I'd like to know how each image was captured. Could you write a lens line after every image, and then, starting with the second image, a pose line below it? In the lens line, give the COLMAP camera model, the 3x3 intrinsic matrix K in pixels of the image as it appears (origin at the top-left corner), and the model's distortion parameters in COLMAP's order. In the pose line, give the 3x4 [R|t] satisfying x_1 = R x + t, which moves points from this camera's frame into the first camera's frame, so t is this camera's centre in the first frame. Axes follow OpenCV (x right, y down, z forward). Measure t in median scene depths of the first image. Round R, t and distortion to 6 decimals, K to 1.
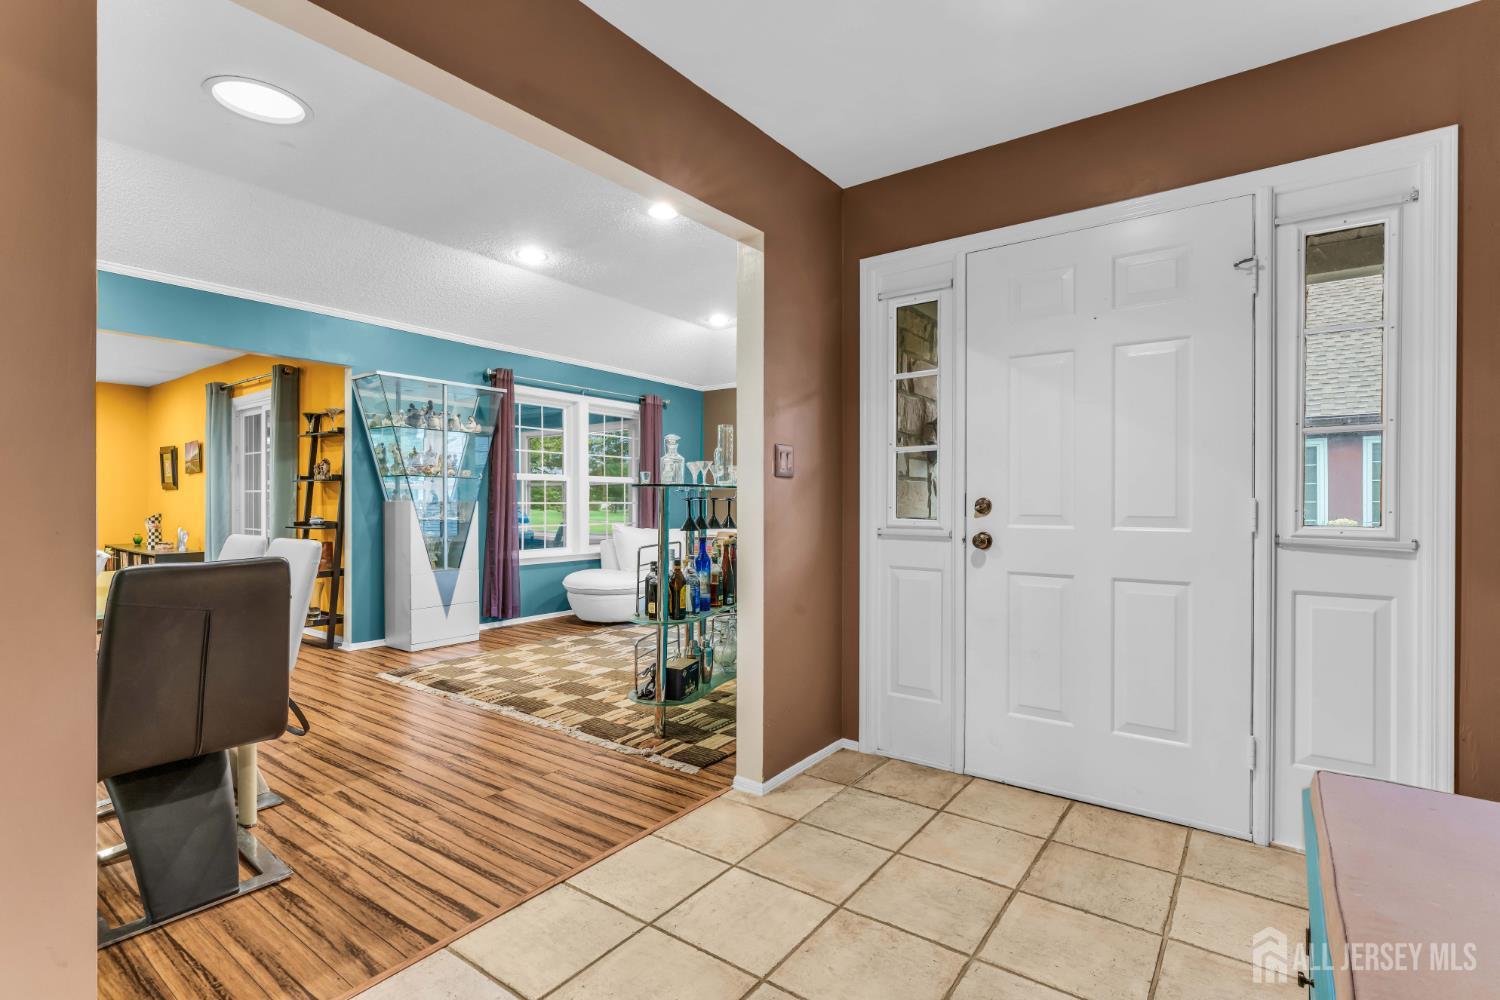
lens RADIAL K [[718.2, 0, 754.3], [0, 718.2, 509.1], [0, 0, 1]] dist [-0.003026, -0.000035]
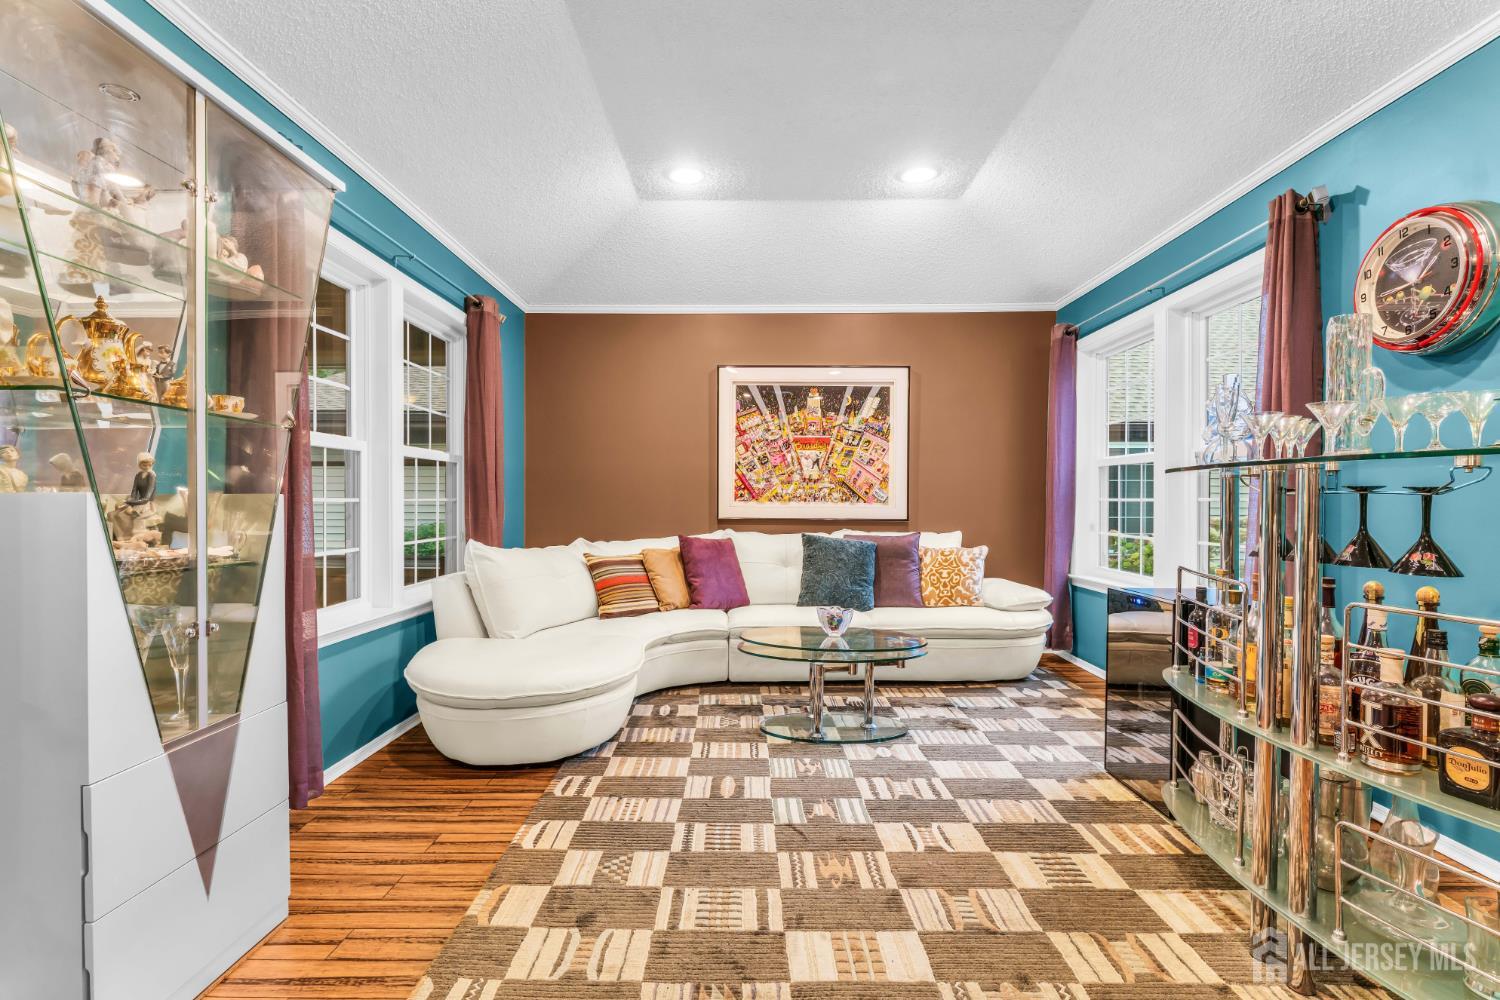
lens RADIAL K [[718.2, 0, 738.3], [0, 718.2, 507.6], [0, 0, 1]] dist [-0.003026, -0.000035]
pose [[0.825224, -0.000237, 0.564805, -0.320070], [-0.000620, 0.999999, 0.001325, -0.003666], [-0.564805, -0.001444, 0.825223, 0.494131]]
